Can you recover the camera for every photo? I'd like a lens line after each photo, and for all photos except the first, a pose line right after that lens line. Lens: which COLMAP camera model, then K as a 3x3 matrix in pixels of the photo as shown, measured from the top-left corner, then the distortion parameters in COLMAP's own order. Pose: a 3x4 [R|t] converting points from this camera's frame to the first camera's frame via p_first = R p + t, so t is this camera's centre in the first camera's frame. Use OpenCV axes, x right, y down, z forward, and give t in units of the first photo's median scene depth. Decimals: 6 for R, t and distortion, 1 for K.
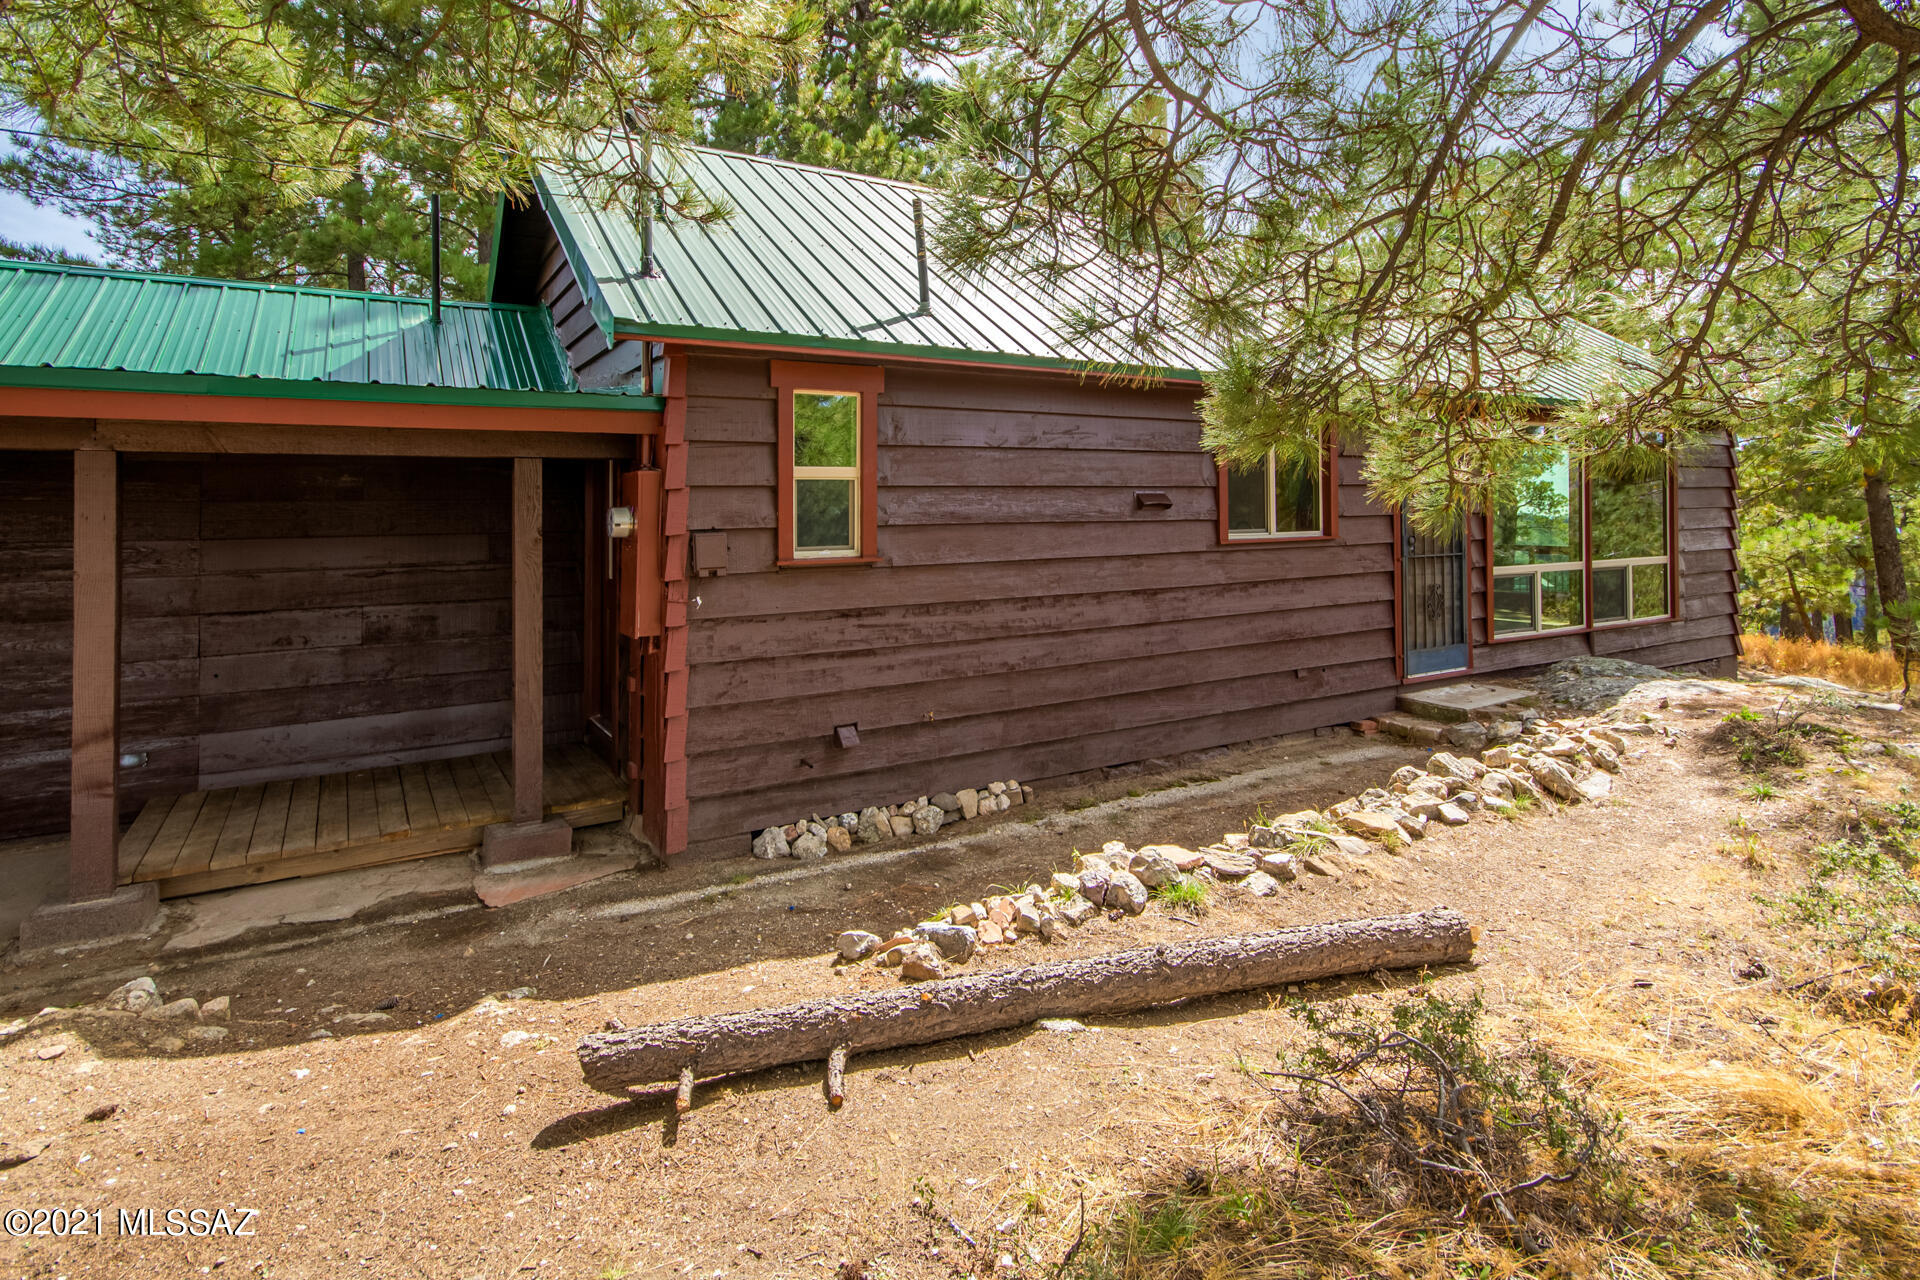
lens RADIAL K [[998.1, 0, 966.3], [0, 998.1, 518.4], [0, 0, 1]] dist [-0.011044, 0.000234]
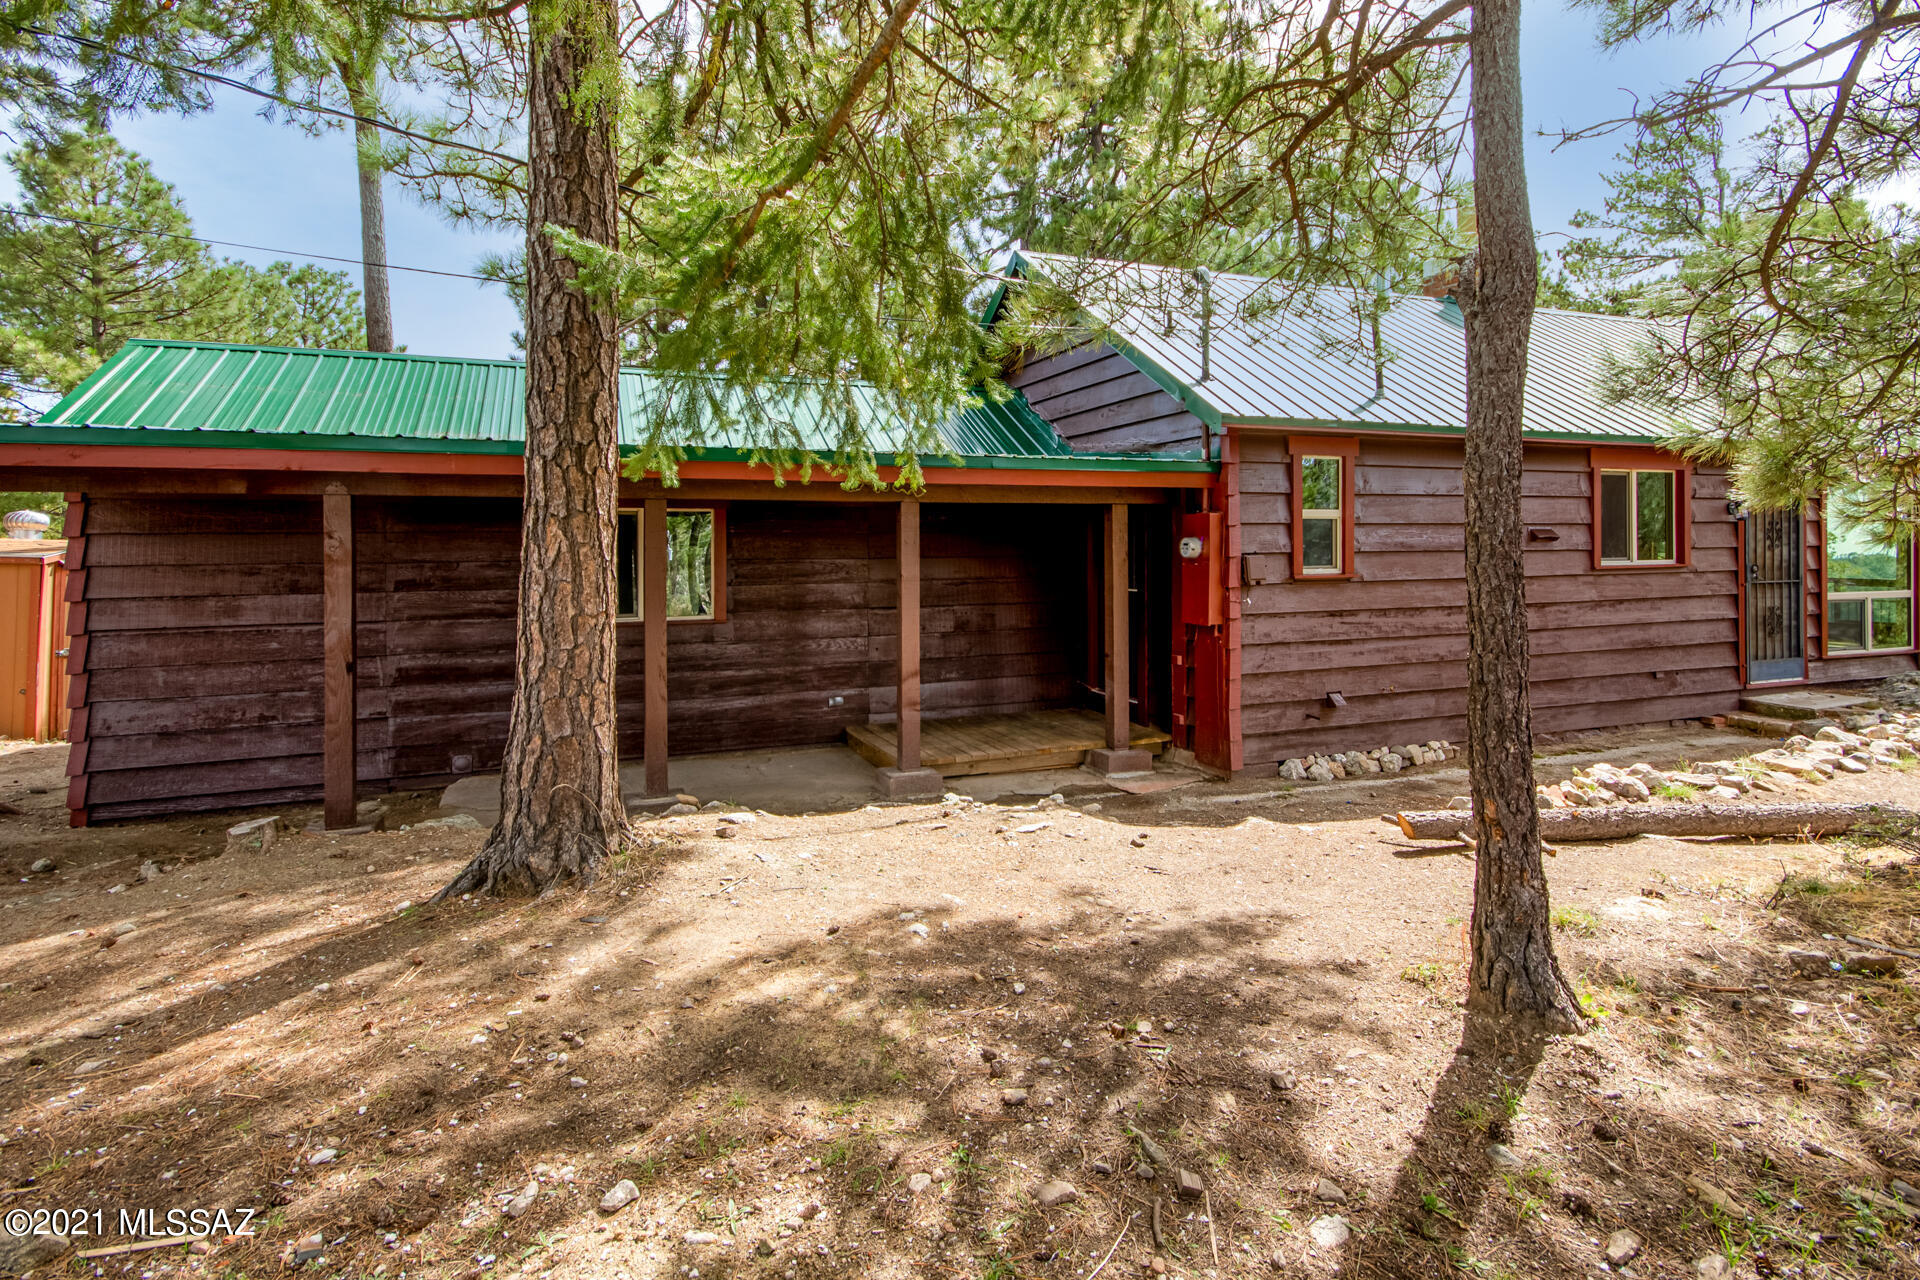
lens RADIAL K [[941.2, 0, 958.7], [0, 941.2, 562.9], [0, 0, 1]] dist [0.002114, 0.000785]
pose [[0.982111, 0.007424, -0.188156, -0.384850], [-0.005819, 0.999942, 0.009081, 0.014551], [0.188213, -0.007823, 0.982097, -0.401734]]
